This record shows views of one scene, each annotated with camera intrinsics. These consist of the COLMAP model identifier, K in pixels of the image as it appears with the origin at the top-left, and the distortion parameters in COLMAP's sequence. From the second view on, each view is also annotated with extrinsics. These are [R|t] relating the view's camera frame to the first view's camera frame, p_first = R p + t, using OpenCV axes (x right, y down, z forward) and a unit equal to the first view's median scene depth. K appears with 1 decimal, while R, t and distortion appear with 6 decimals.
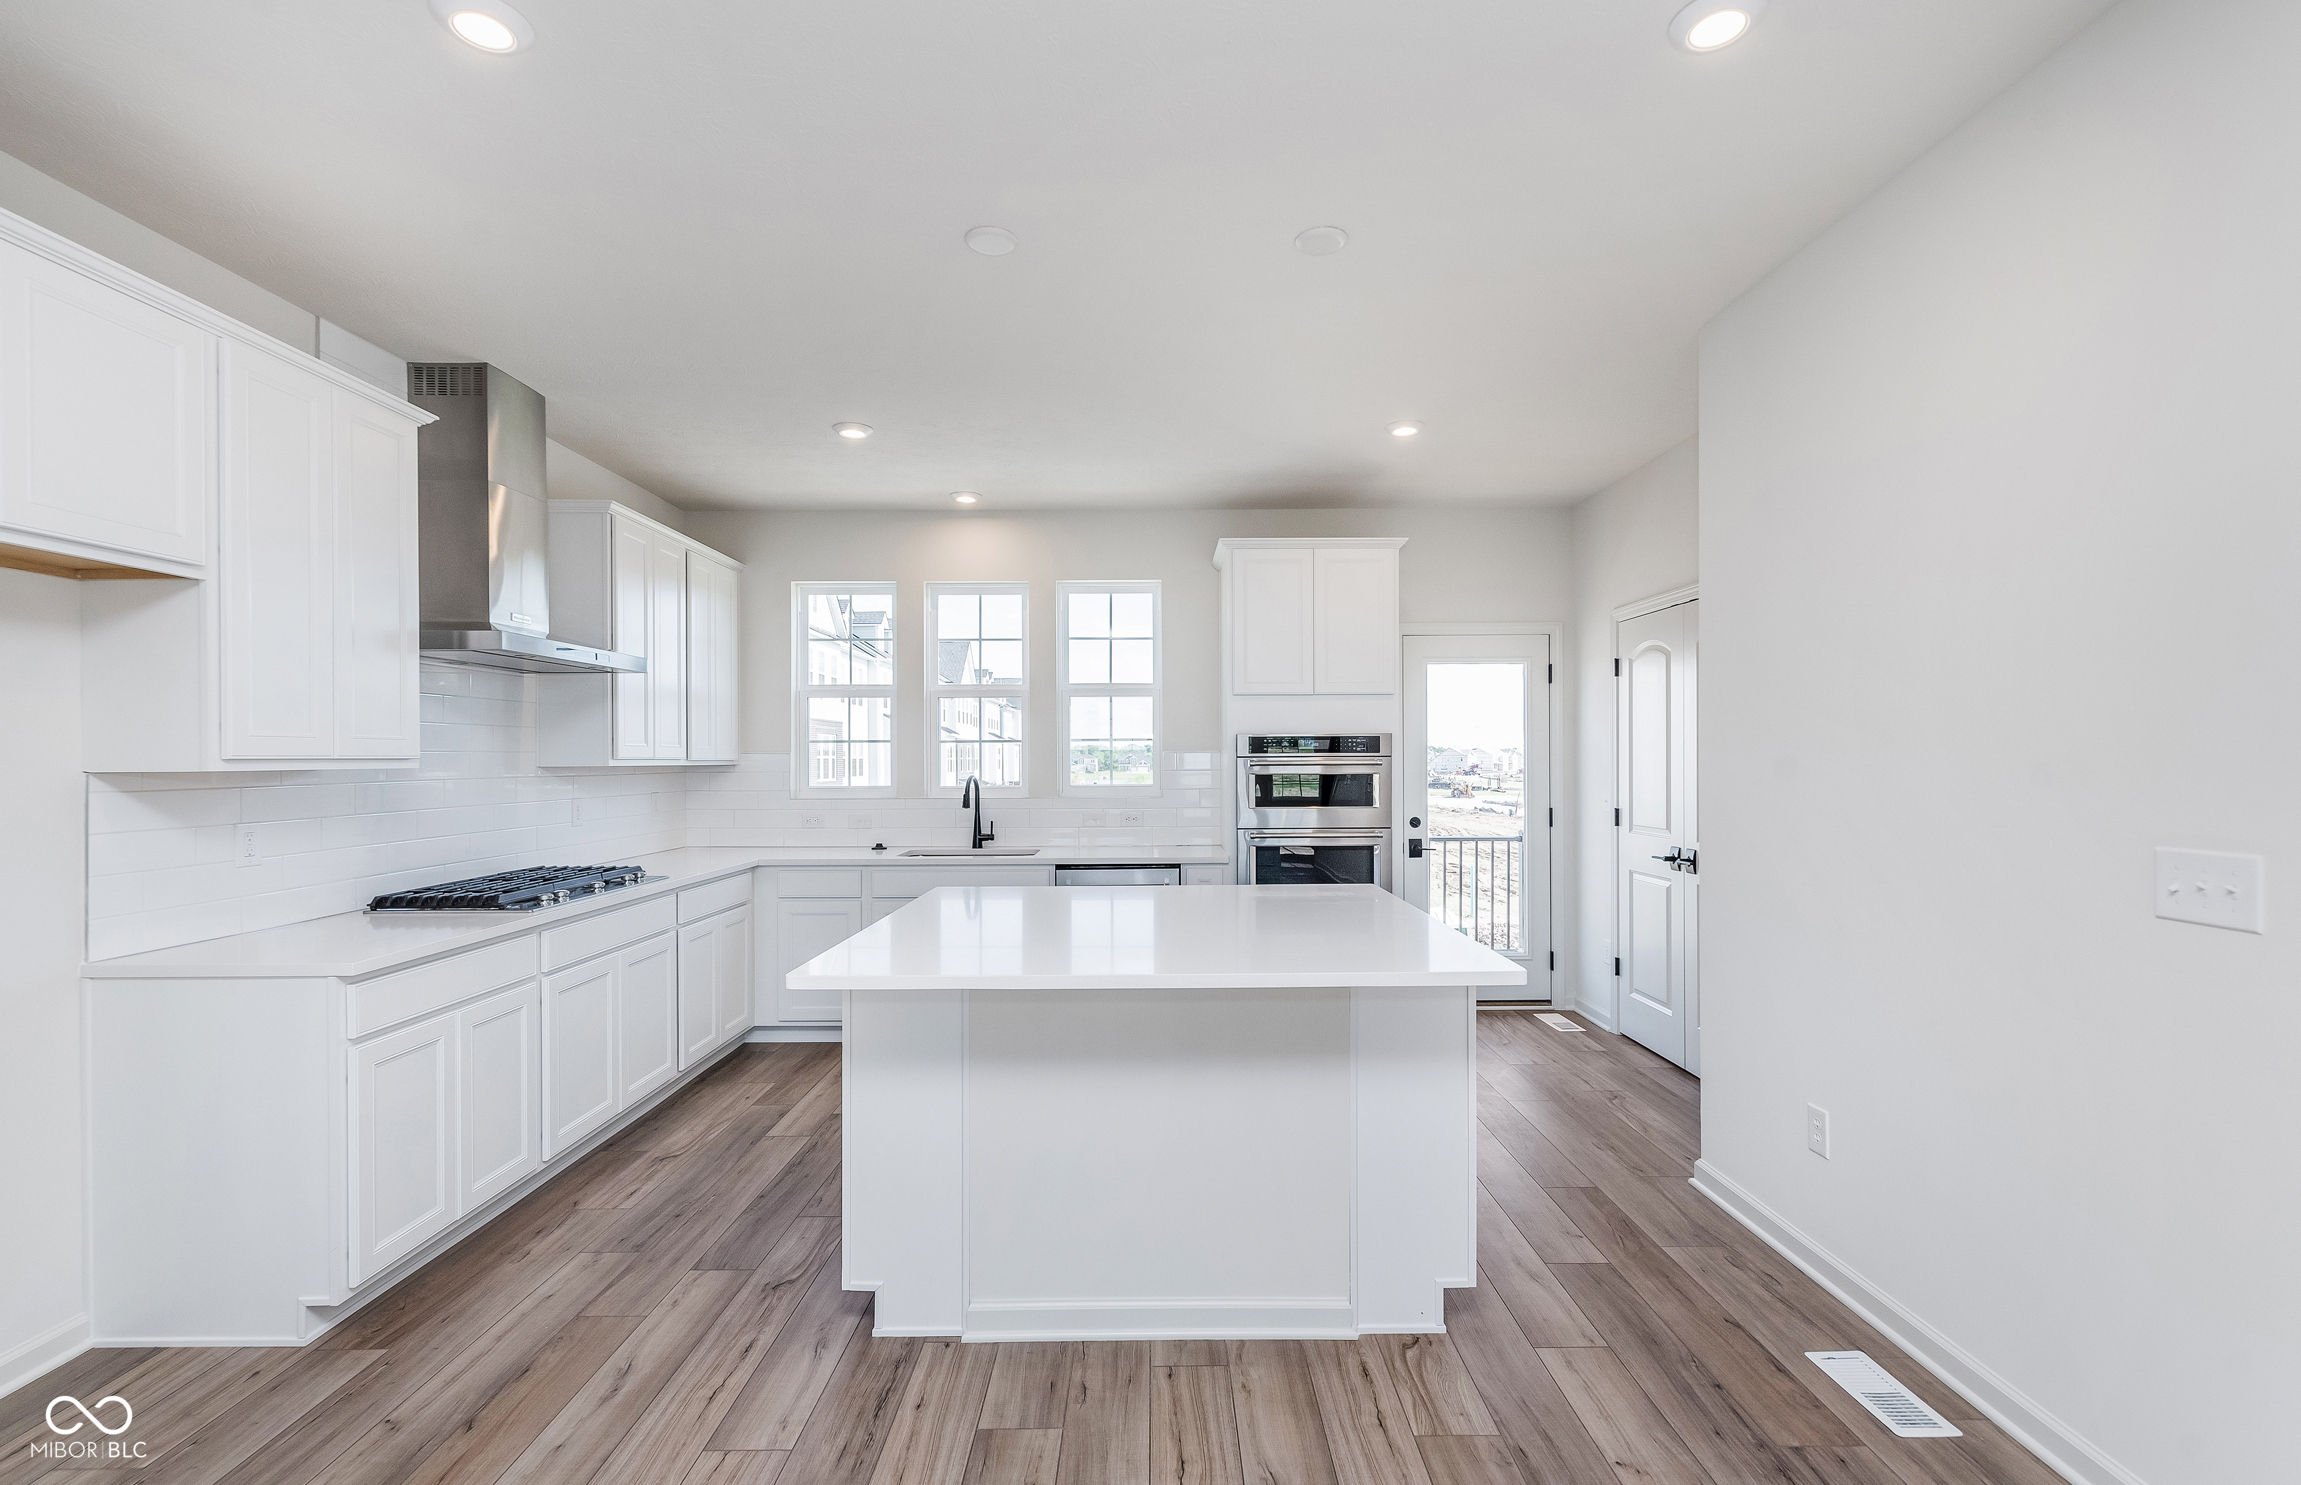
lens RADIAL K [[1001.2, 0, 1153.4], [0, 1001.2, 766.5], [0, 0, 1]] dist [0.005106, -0.000962]
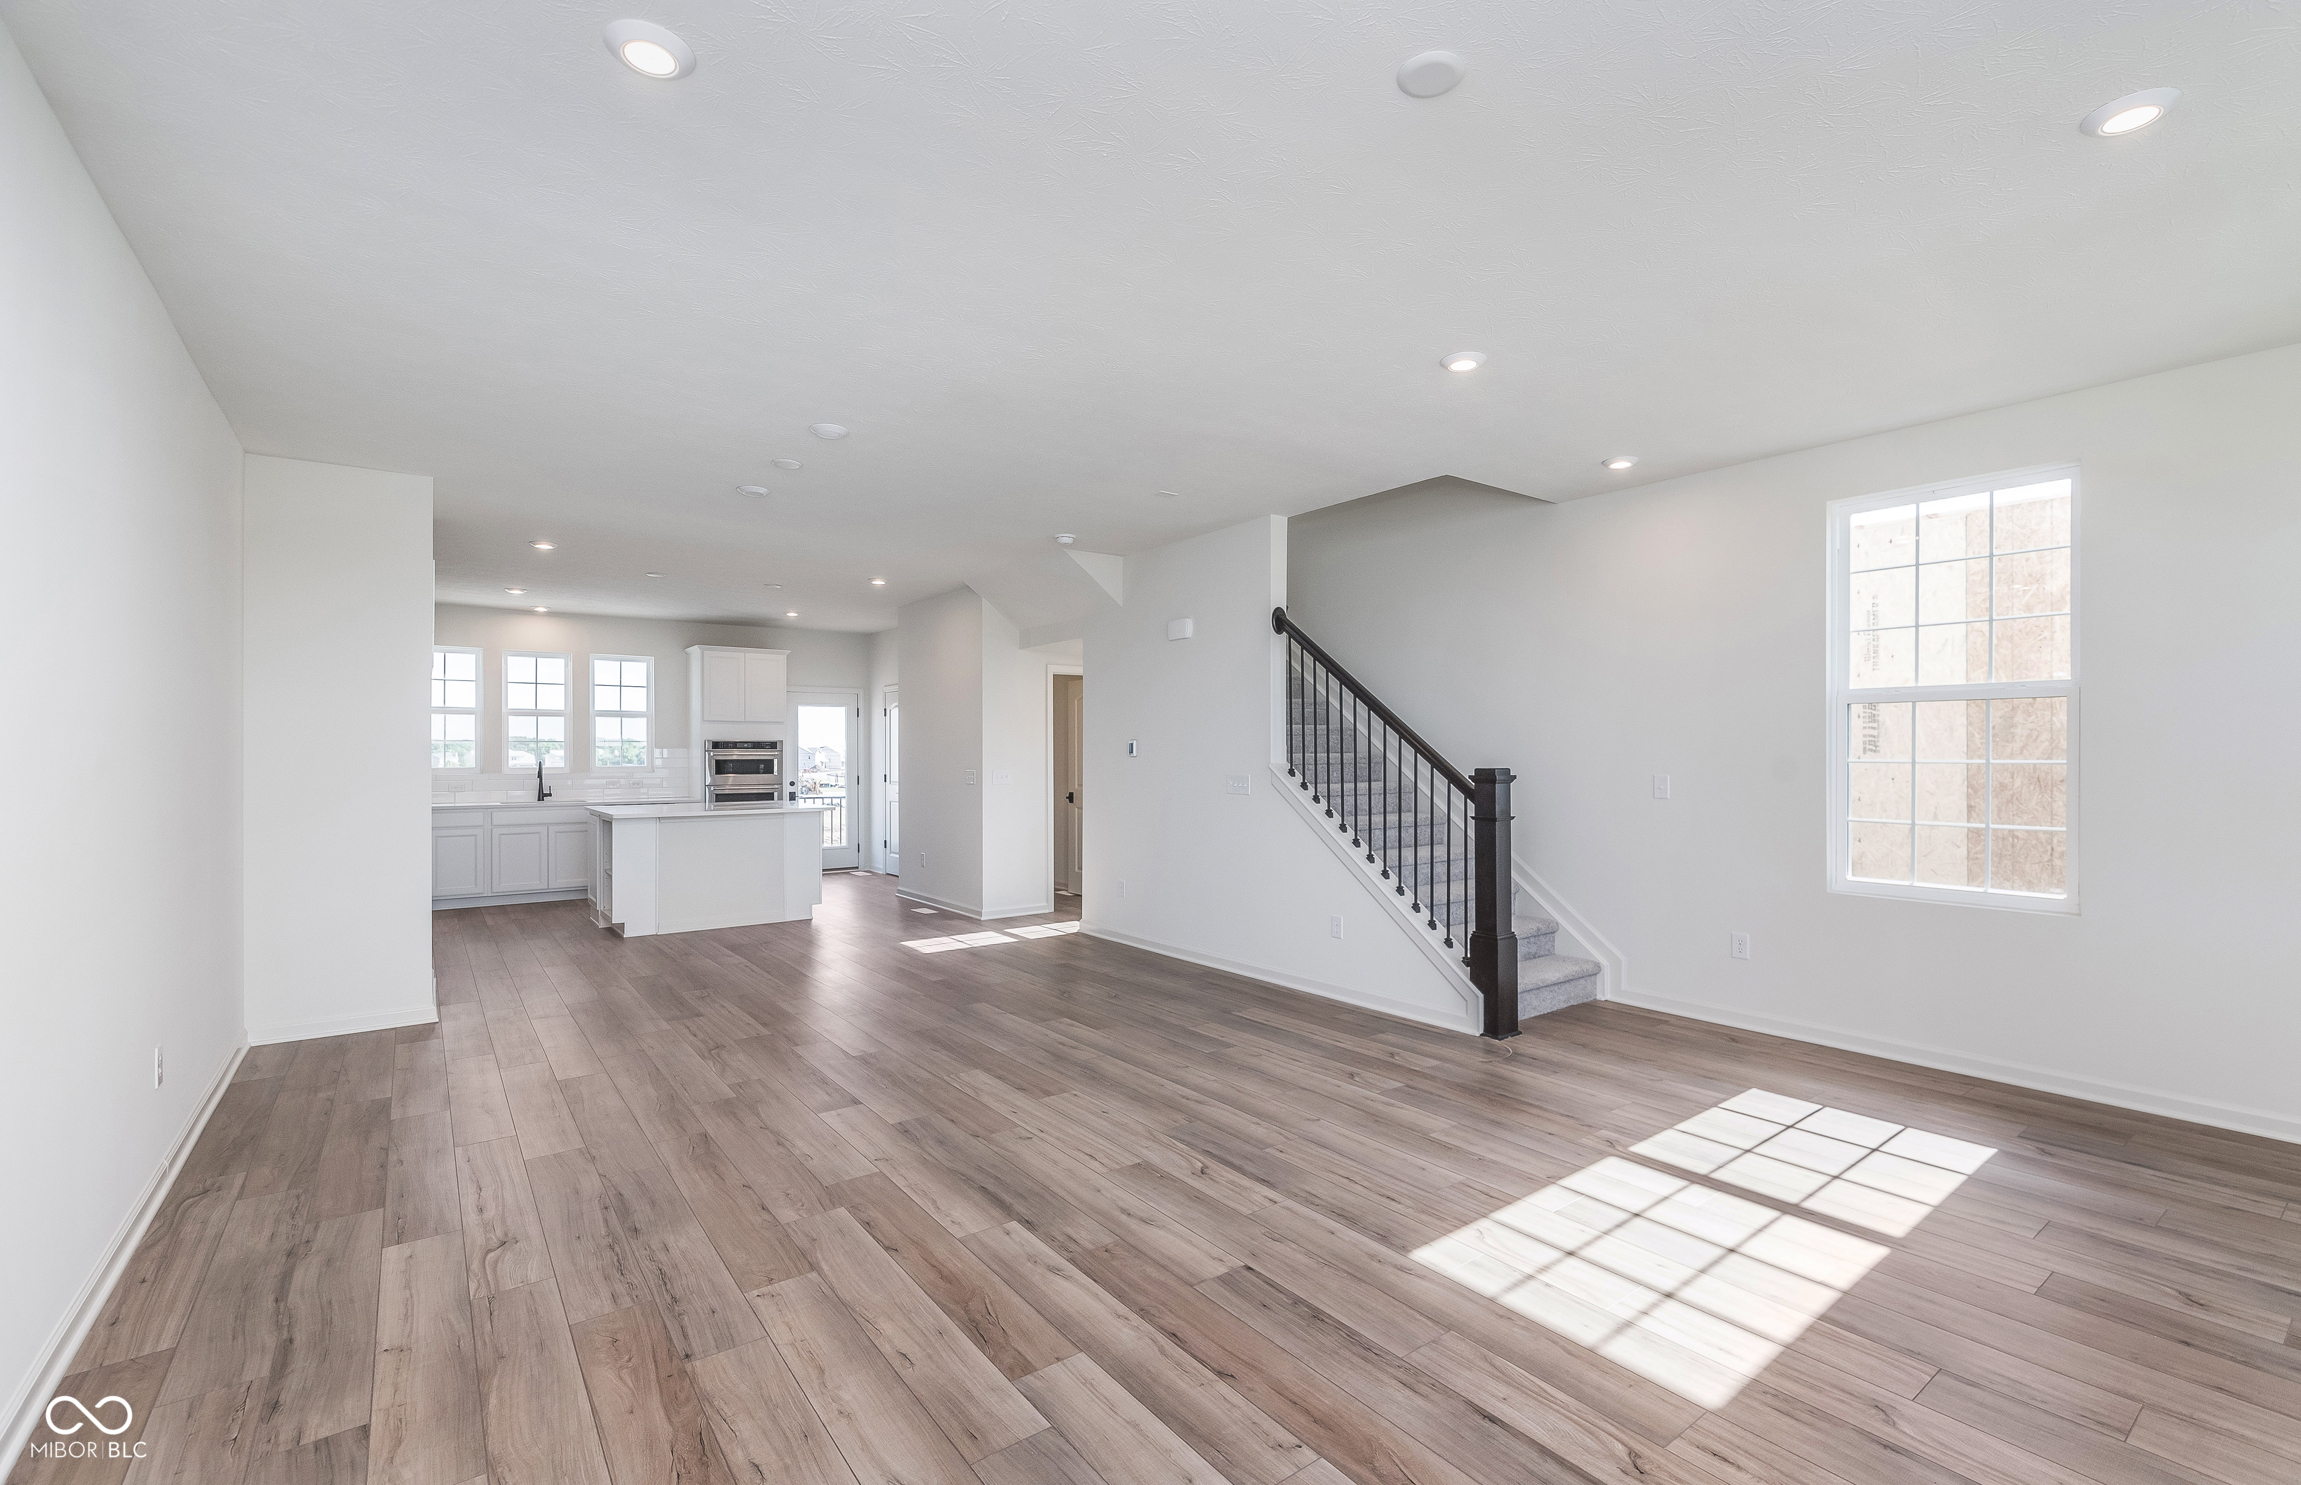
lens RADIAL K [[1001.2, 0, 1167.4], [0, 1001.2, 756.6], [0, 0, 1]] dist [0.005106, -0.000962]
pose [[0.801169, 0.002349, 0.598433, -0.457158], [0.003691, 0.999954, -0.008865, 0.028217], [-0.598427, 0.009311, 0.801124, -1.435102]]
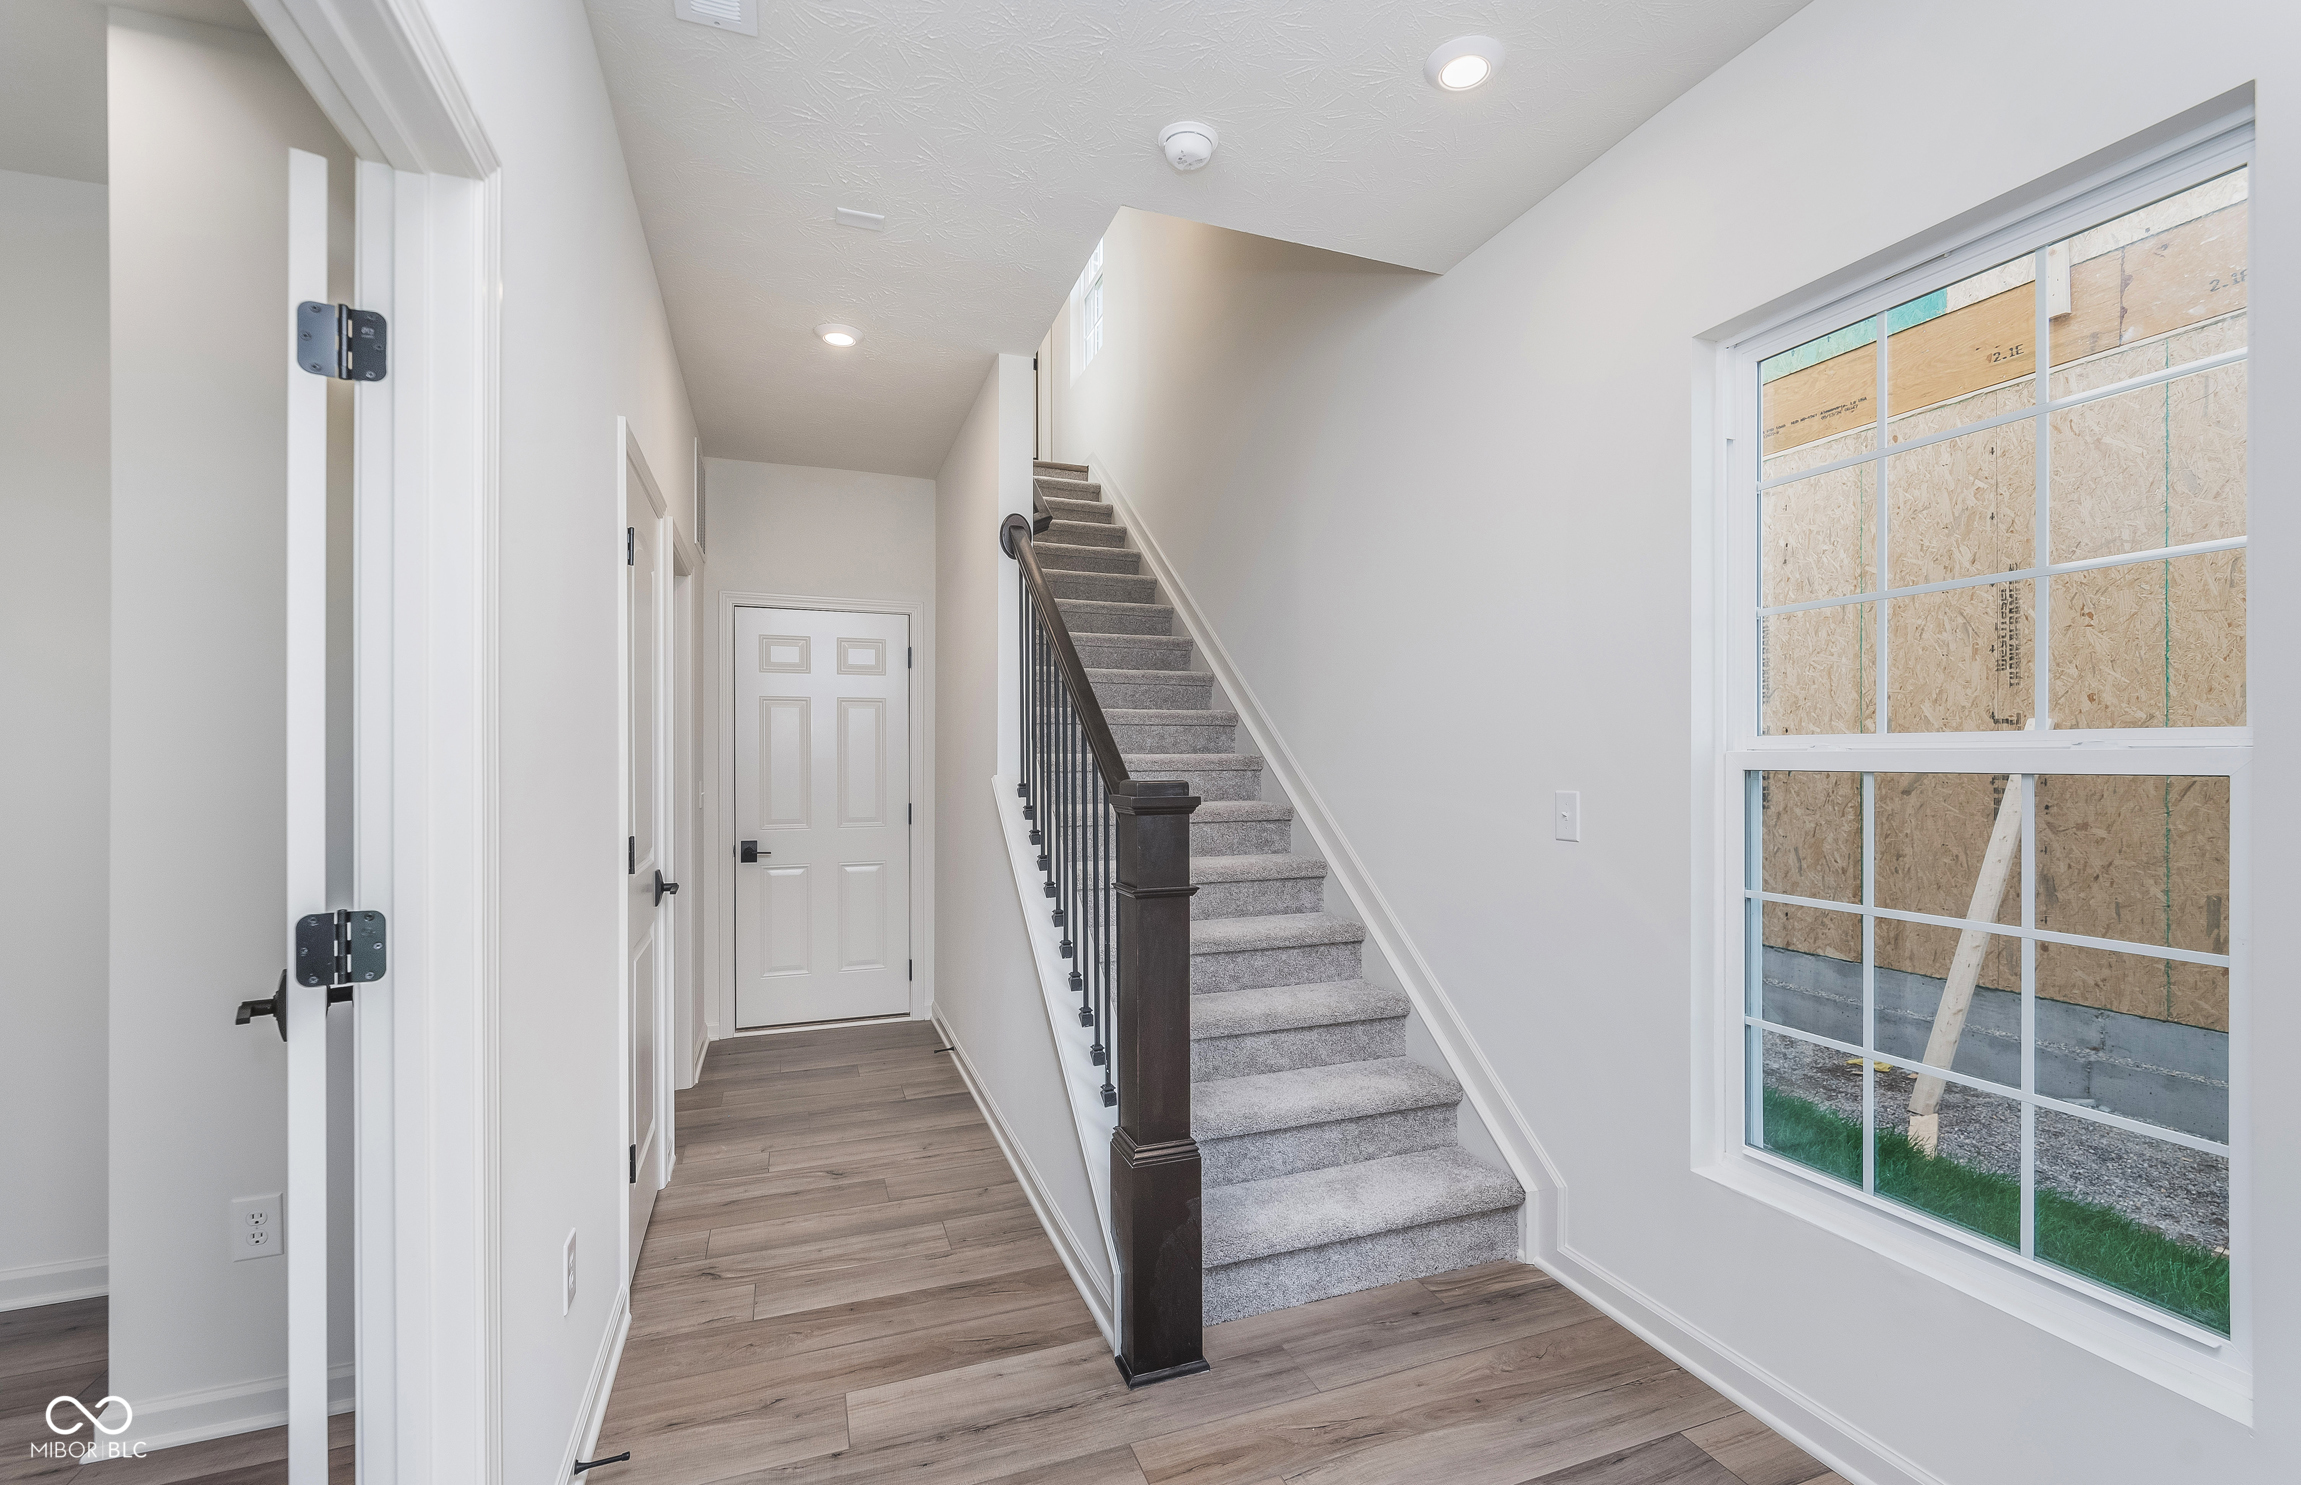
lens RADIAL K [[1001.2, 0, 1140.7], [0, 1001.2, 748.0], [0, 0, 1]] dist [0.005106, -0.000962]
pose [[0.940947, 0.004328, 0.338527, 0.329492], [0.005657, 0.999578, -0.028501, 0.029525], [-0.338507, 0.028733, 0.940525, -1.243165]]
